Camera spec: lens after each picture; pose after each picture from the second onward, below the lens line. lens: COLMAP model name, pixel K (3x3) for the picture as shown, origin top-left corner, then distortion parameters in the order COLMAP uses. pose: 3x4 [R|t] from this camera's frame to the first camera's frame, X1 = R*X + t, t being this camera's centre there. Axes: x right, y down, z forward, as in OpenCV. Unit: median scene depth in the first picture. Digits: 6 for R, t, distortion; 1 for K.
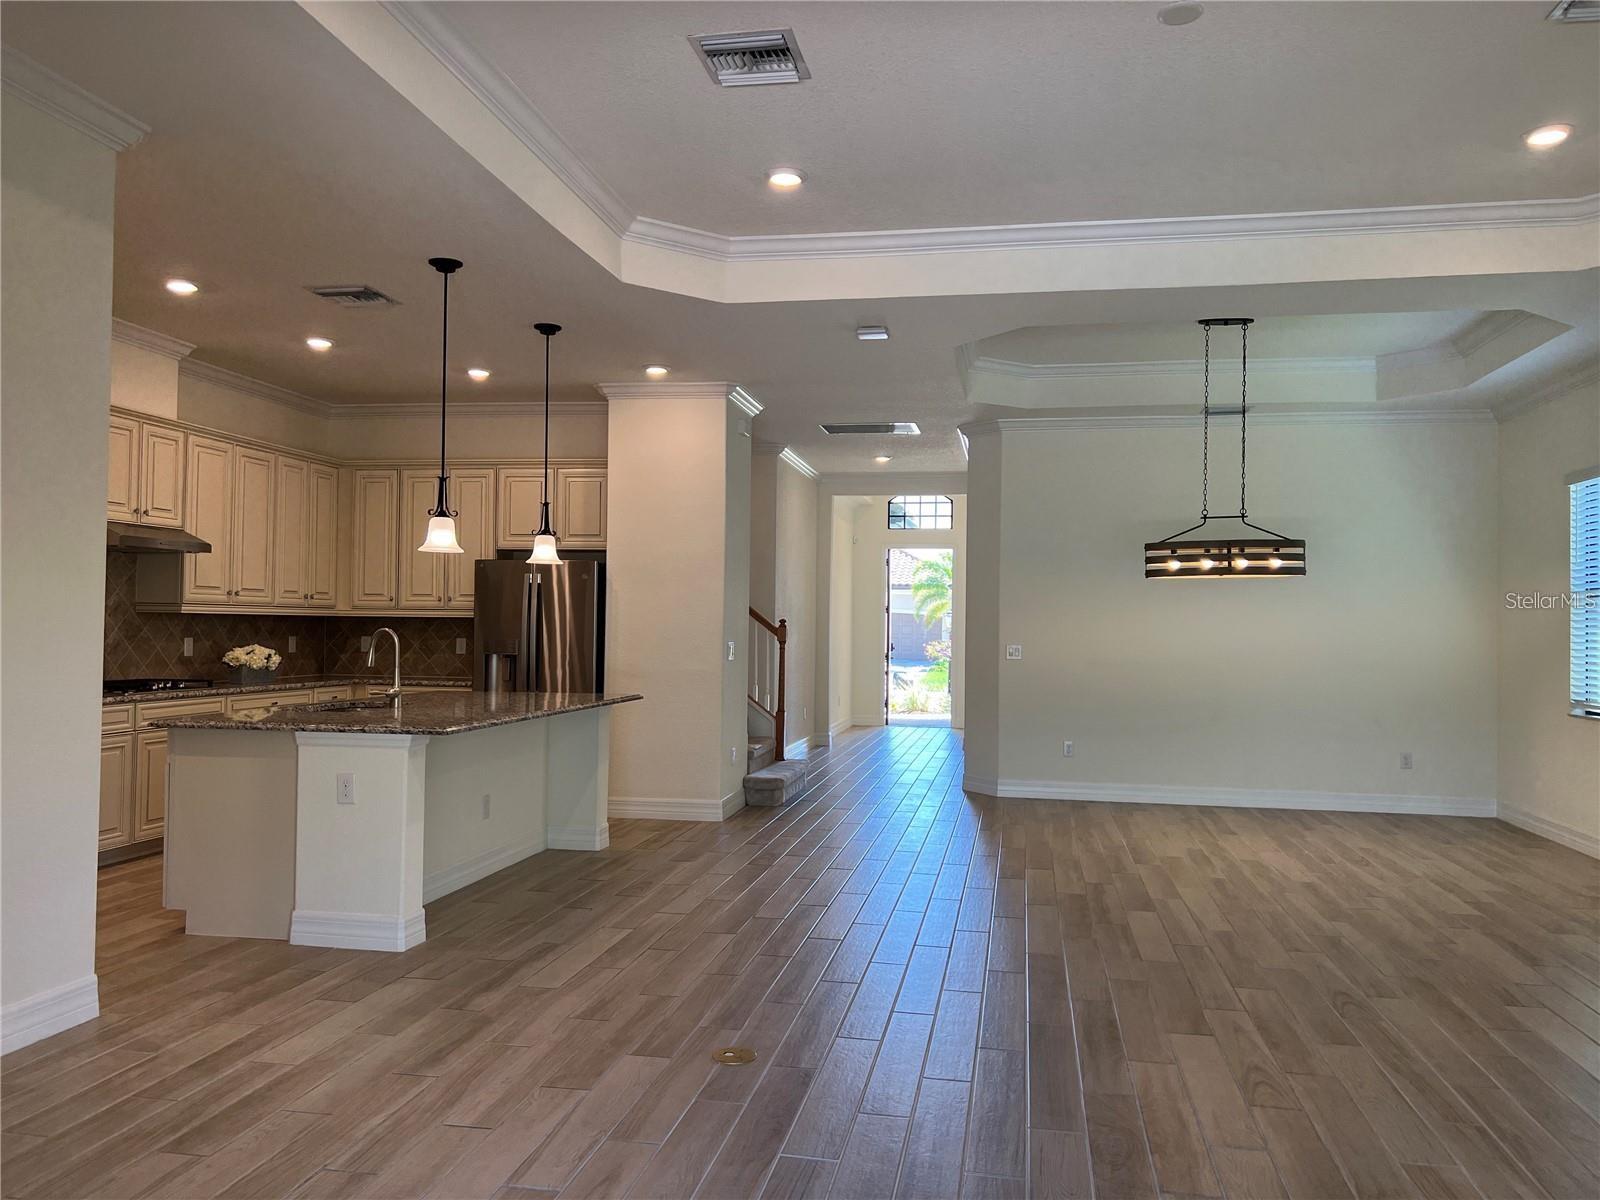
lens RADIAL K [[1215.5, 0, 805.6], [0, 1215.5, 600.4], [0, 0, 1]] dist [0.056970, -0.058560]
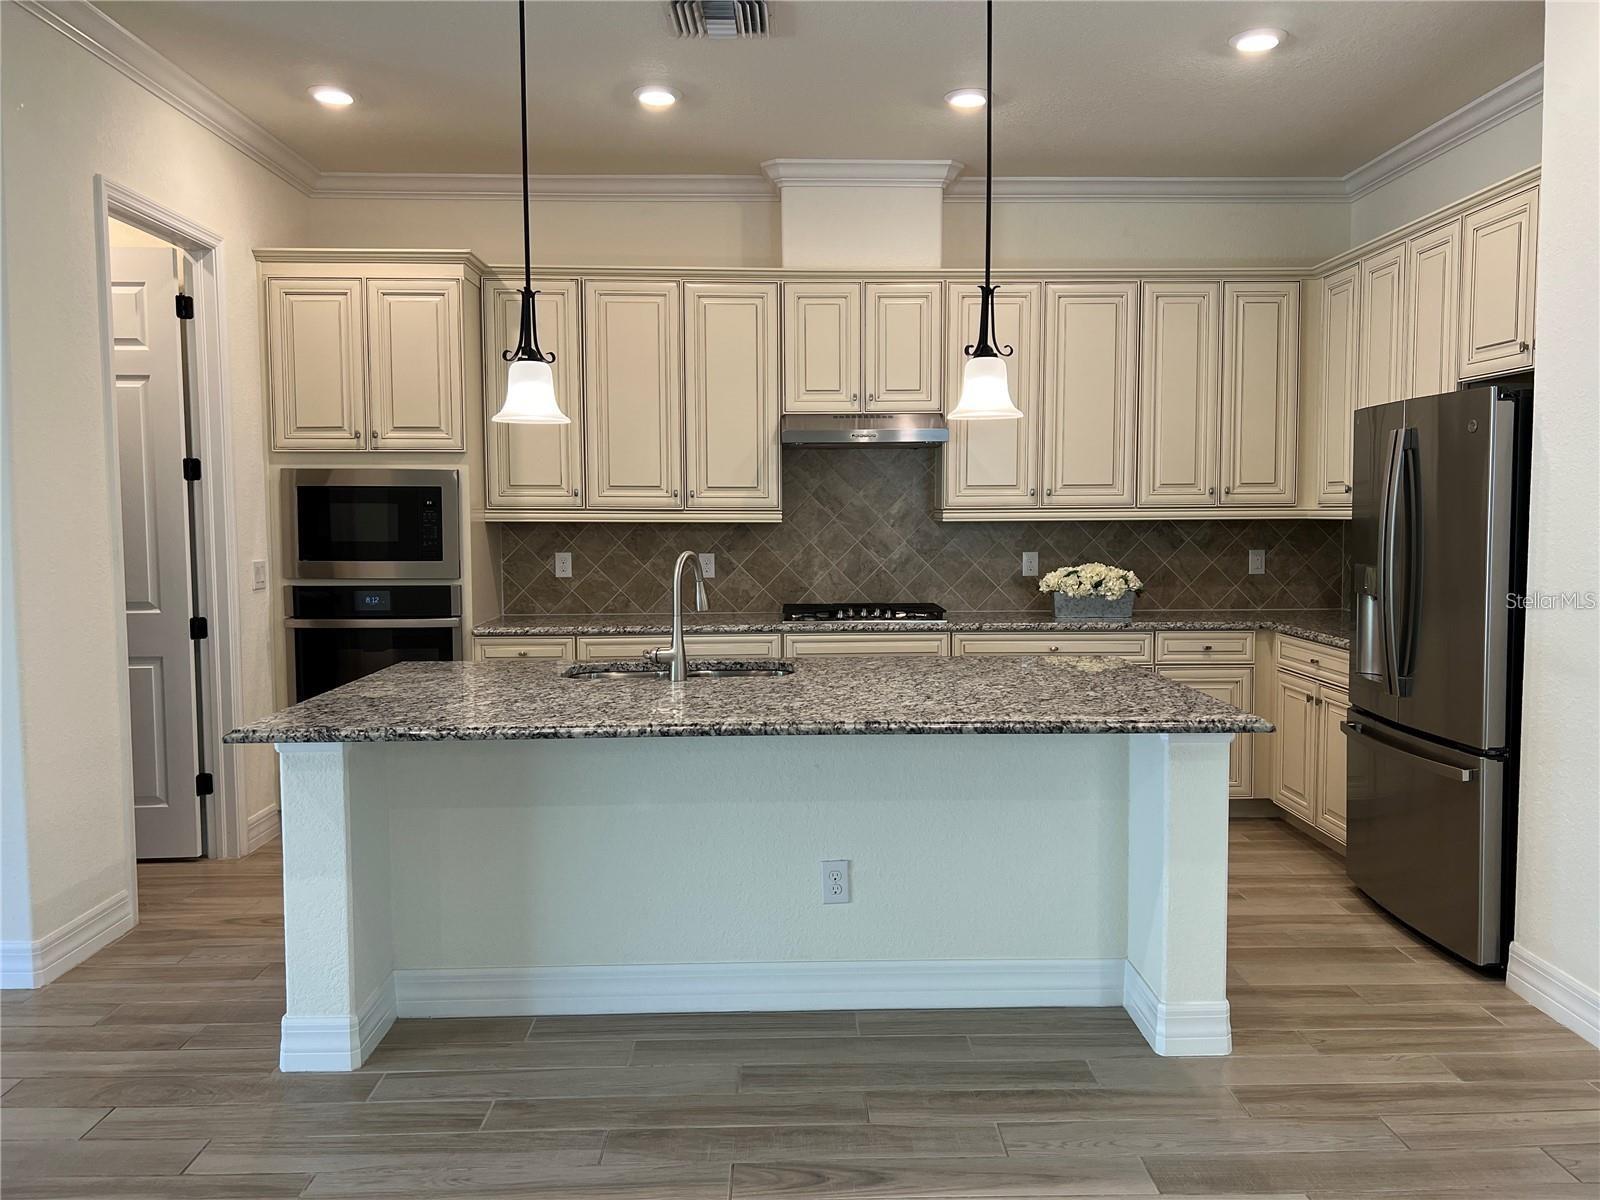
lens RADIAL K [[1197.1, 0, 800.5], [0, 1197.1, 588.6], [0, 0, 1]] dist [0.111151, -0.133129]
pose [[0.199834, 0.047216, -0.978692, 0.218613], [0.028632, 0.998130, 0.054000, 0.009125], [0.979411, -0.038813, 0.198108, 0.769624]]
